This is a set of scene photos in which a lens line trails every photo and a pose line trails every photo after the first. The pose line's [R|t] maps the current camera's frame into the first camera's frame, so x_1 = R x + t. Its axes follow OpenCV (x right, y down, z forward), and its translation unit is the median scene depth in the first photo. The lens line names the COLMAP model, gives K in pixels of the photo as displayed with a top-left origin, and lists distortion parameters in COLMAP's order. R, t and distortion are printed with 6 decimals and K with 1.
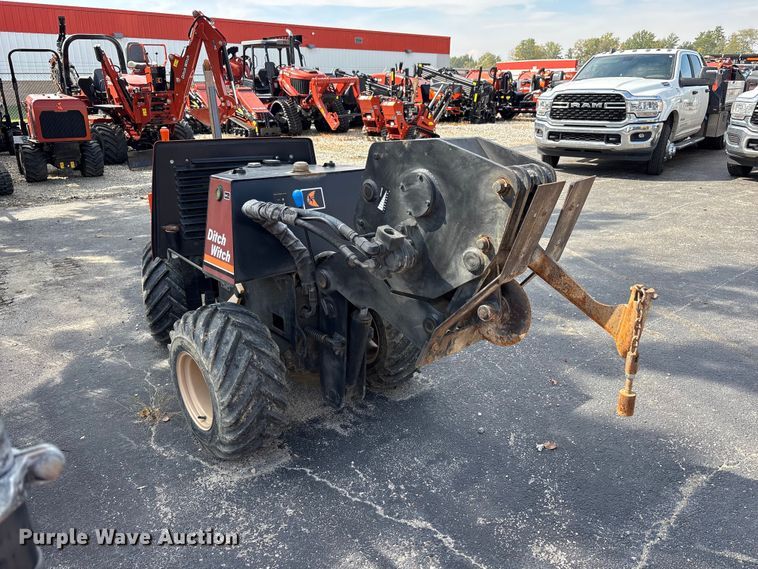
lens RADIAL K [[607.3, 0, 402.3], [0, 607.3, 285.9], [0, 0, 1]] dist [0.001289, 0.003917]
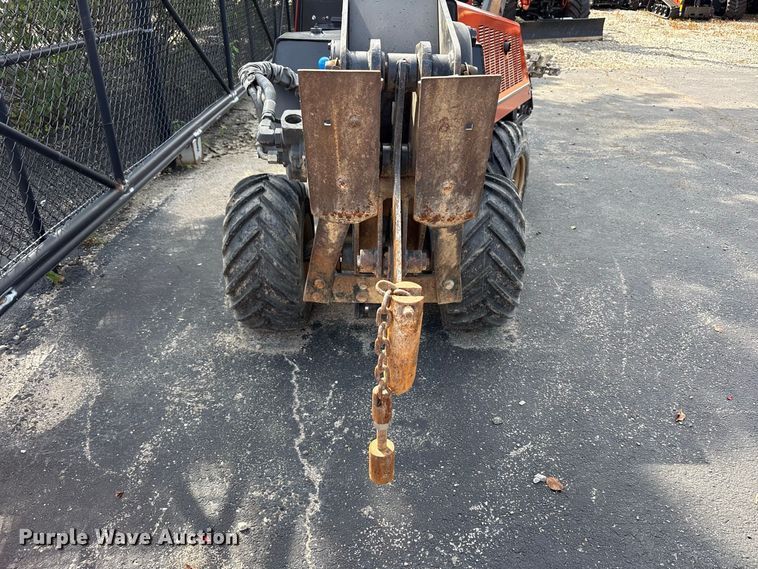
lens RADIAL K [[604.8, 0, 379.4], [0, 604.8, 294.3], [0, 0, 1]] dist [0.018511, -0.007953]
pose [[0.732975, 0.344159, -0.586773, 0.180541], [-0.227555, 0.936933, 0.265284, -0.034174], [0.641066, -0.060923, 0.765064, 0.145961]]
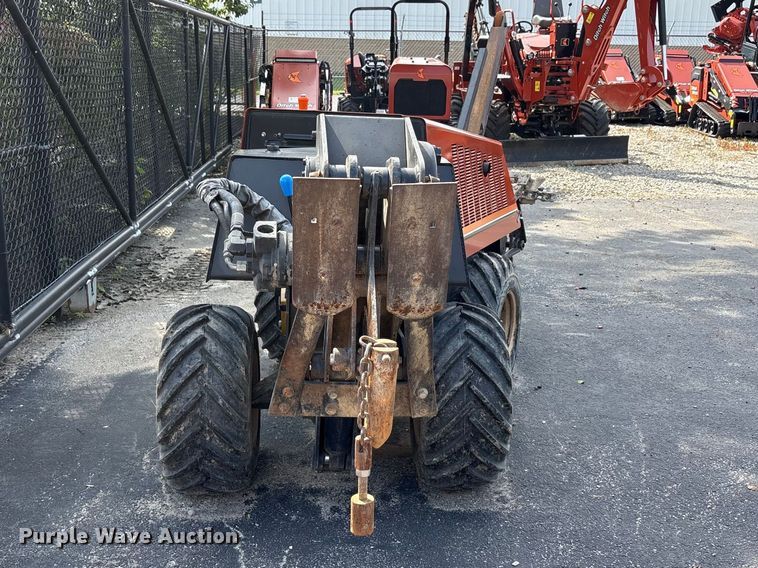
lens RADIAL K [[970.8, 0, 359.1], [0, 970.8, 309.4], [0, 0, 1]] dist [0.059201, -0.093385]
pose [[0.759840, 0.189715, -0.621813, 0.266955], [-0.227990, 0.973489, 0.018414, -0.012574], [0.608822, 0.127776, 0.782949, 0.035452]]
